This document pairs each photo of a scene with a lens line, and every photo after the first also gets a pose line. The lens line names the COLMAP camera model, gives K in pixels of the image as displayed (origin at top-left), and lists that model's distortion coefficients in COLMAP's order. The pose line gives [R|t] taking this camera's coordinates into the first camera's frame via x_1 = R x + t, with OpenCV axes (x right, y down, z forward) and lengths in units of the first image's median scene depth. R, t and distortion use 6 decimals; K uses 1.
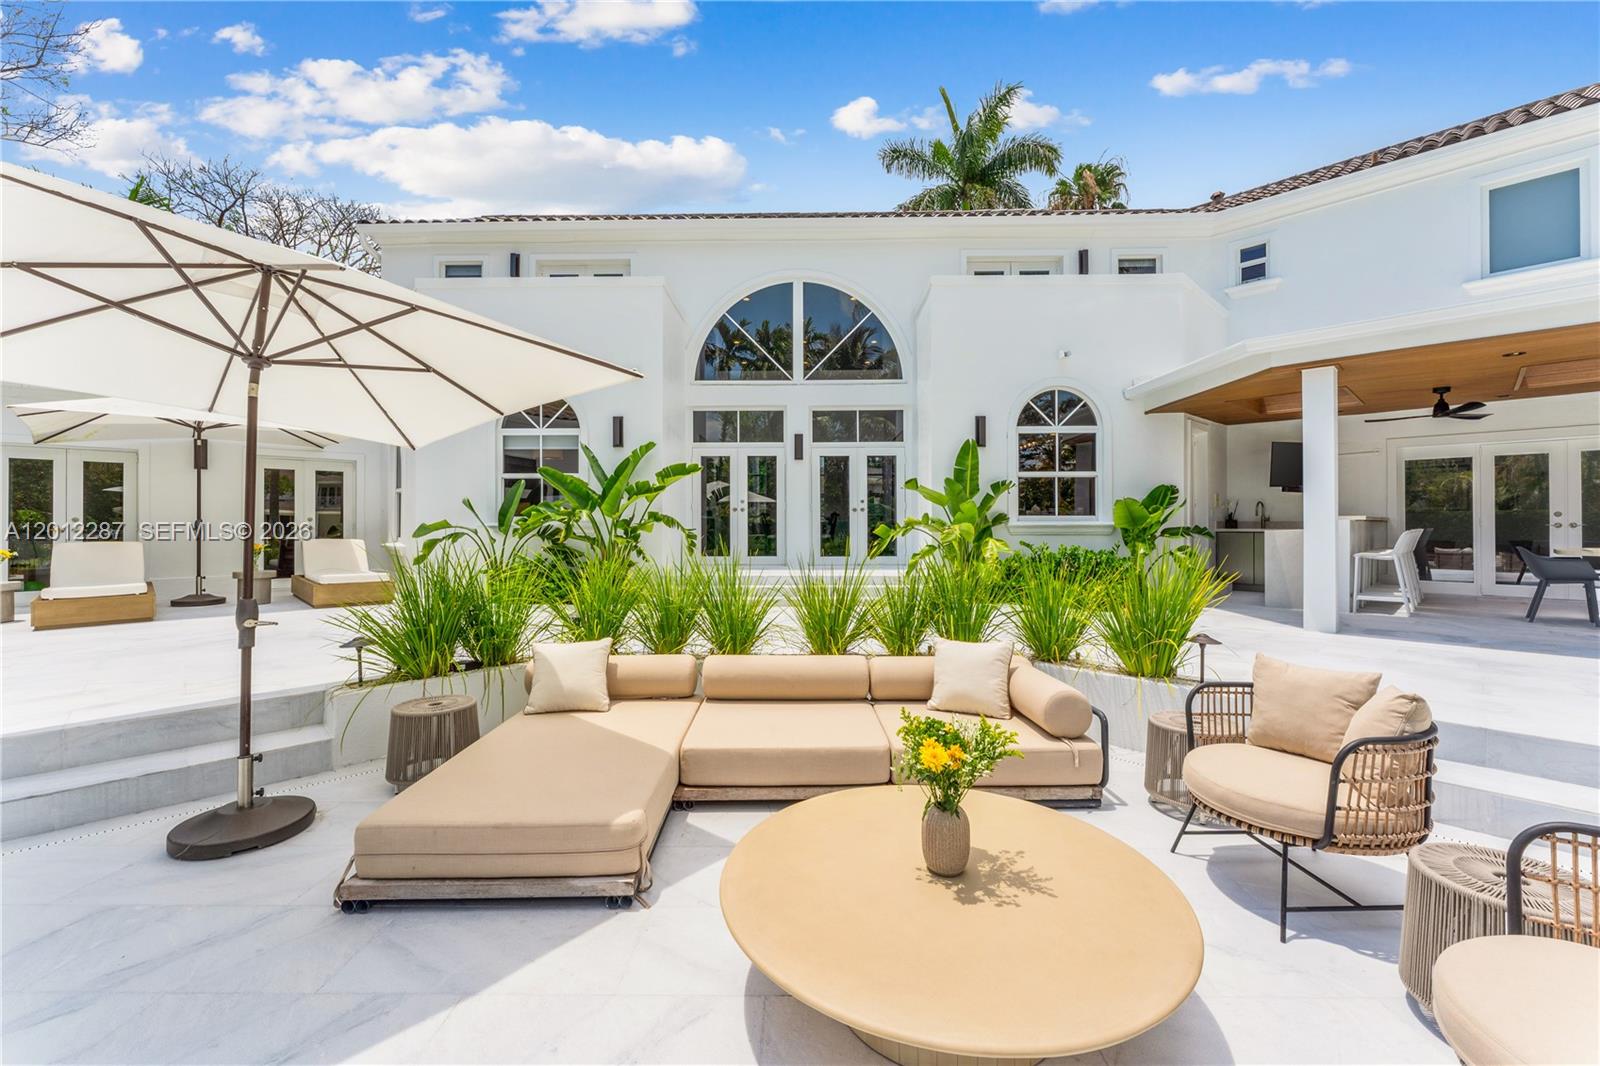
lens RADIAL K [[648.7, 0, 800.0], [0, 648.7, 533.0], [0, 0, 1]] dist [-0.001147, -0.000001]
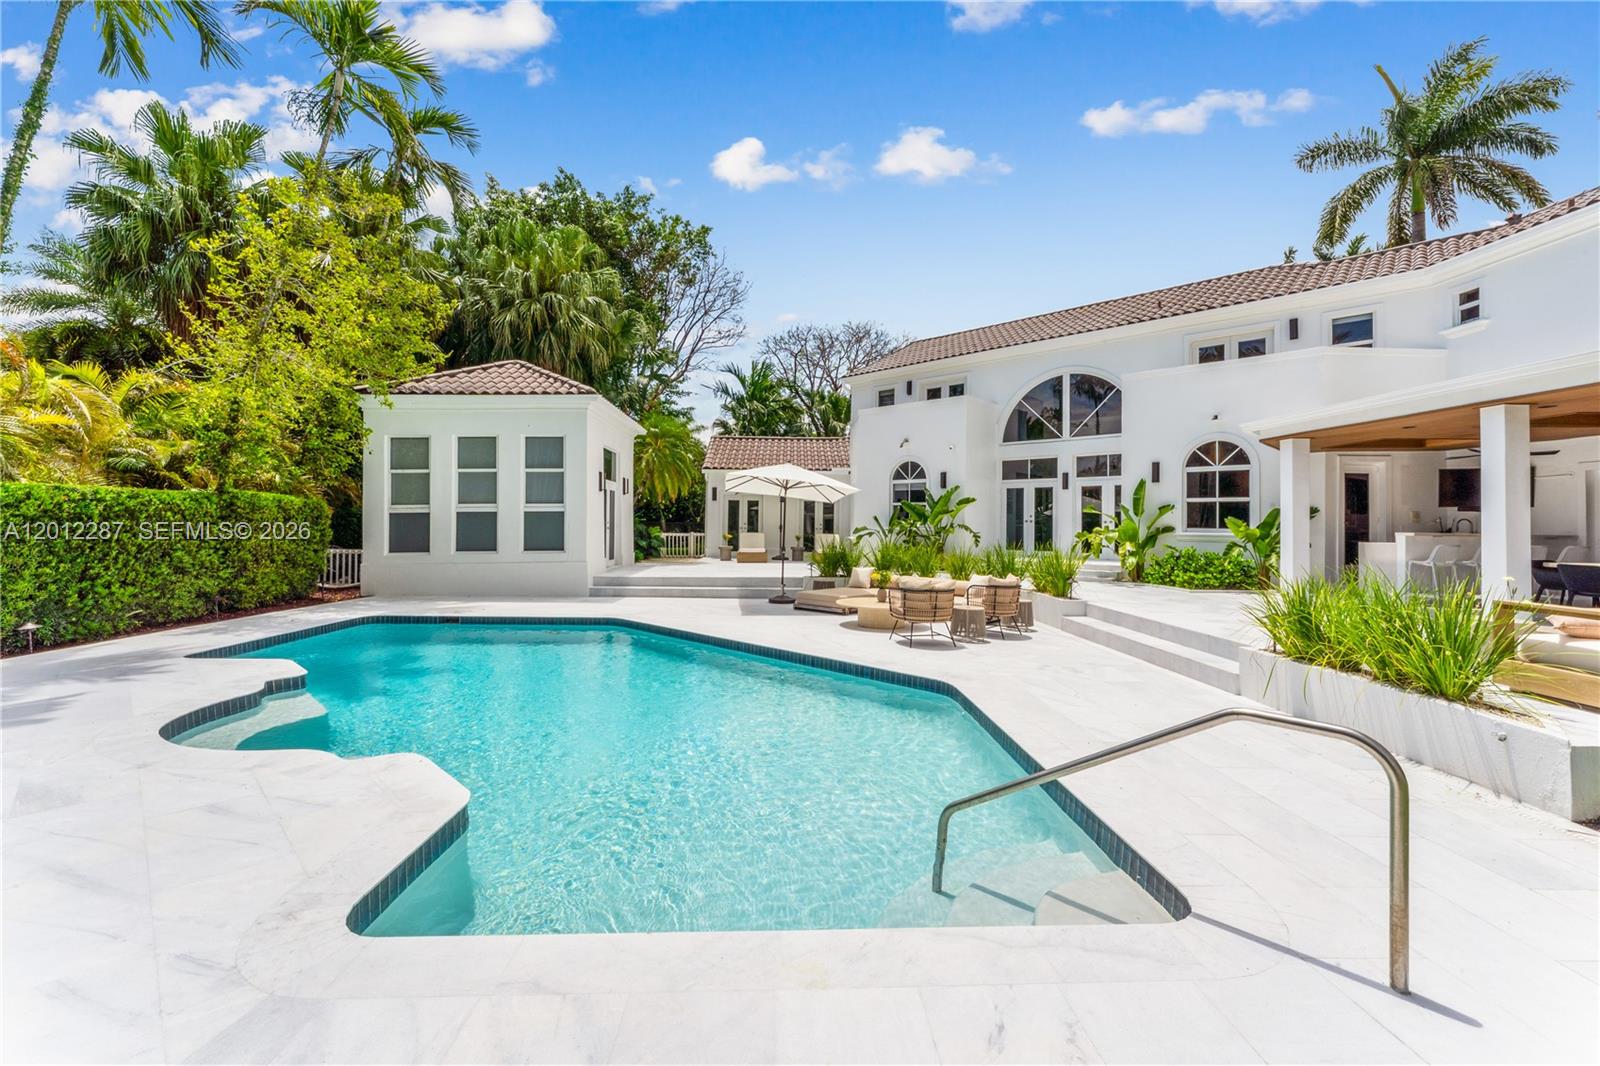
lens RADIAL K [[734.8, 0, 804.7], [0, 734.8, 523.1], [0, 0, 1]] dist [0.001110, 0.000194]
pose [[0.742798, 0.011415, -0.669418, 0.760120], [-0.023311, 0.999689, -0.008818, -0.003461], [0.669110, 0.022155, 0.742833, -0.761250]]
